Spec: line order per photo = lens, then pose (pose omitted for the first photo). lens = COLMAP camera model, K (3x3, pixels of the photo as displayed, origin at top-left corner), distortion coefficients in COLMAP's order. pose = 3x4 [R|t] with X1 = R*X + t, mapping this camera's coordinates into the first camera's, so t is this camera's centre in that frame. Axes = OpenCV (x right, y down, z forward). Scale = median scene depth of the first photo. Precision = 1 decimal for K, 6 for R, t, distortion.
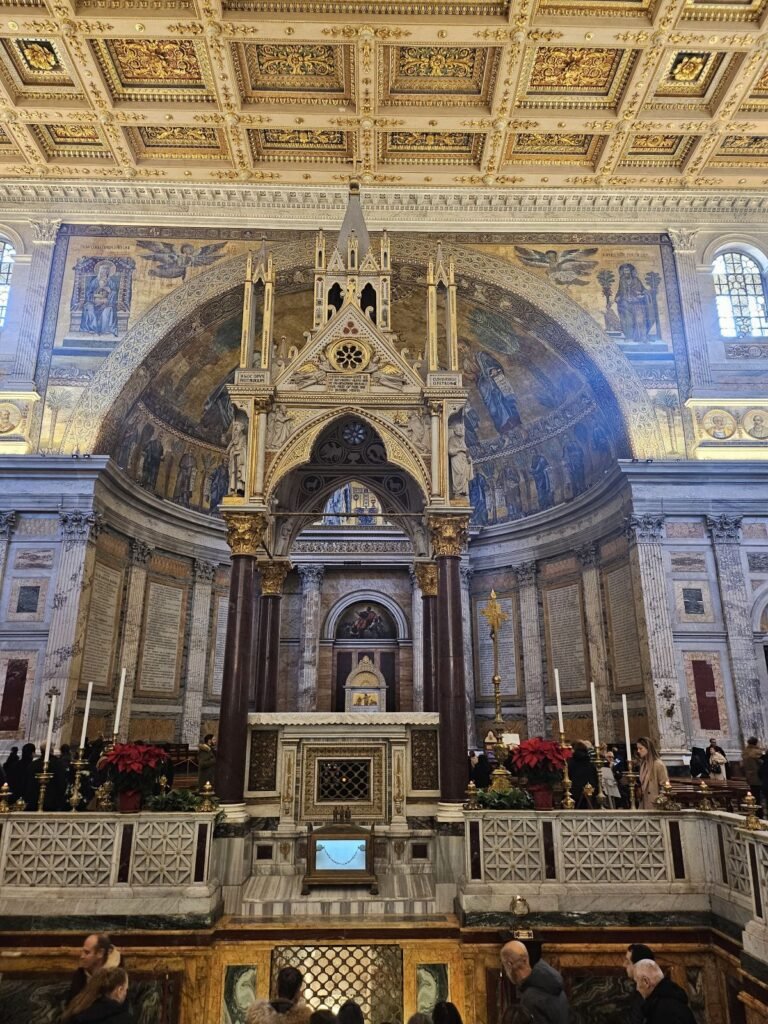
lens RADIAL K [[697.5, 0, 399.0], [0, 697.5, 518.0], [0, 0, 1]] dist [0.074874, -0.073890]
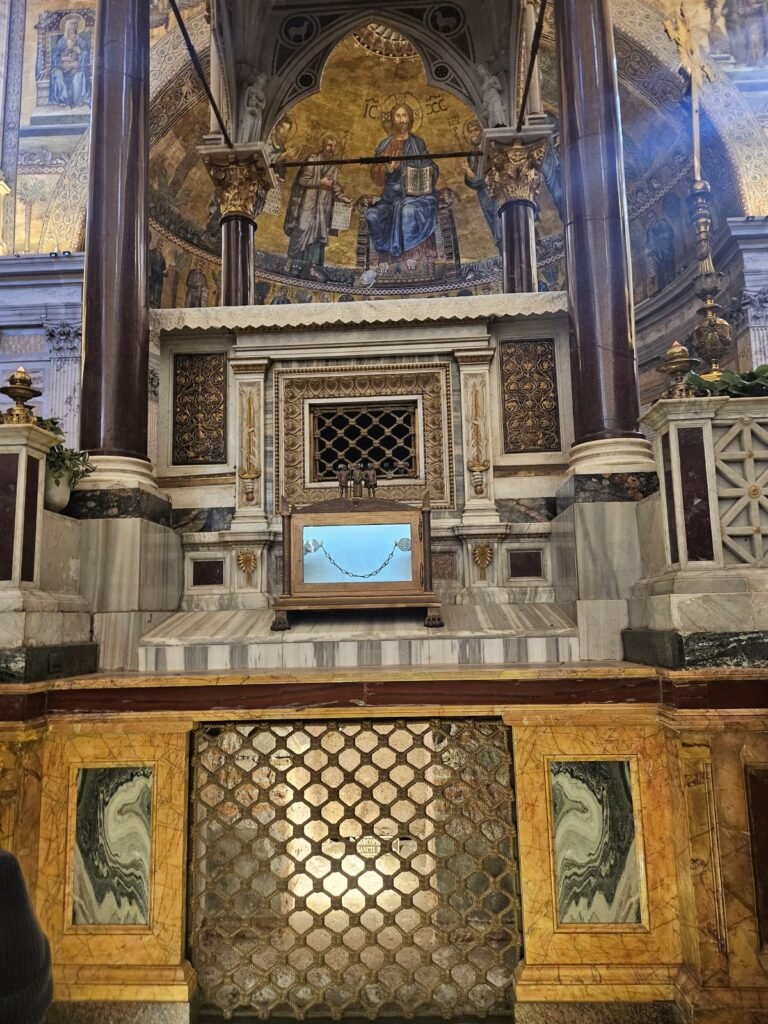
lens RADIAL K [[697.5, 0, 399.0], [0, 697.5, 518.0], [0, 0, 1]] dist [0.074874, -0.073890]
pose [[0.997328, -0.029852, -0.066680, -0.023160], [0.039989, 0.986902, 0.156289, 0.353896], [0.061141, -0.158537, 0.985458, 0.518822]]
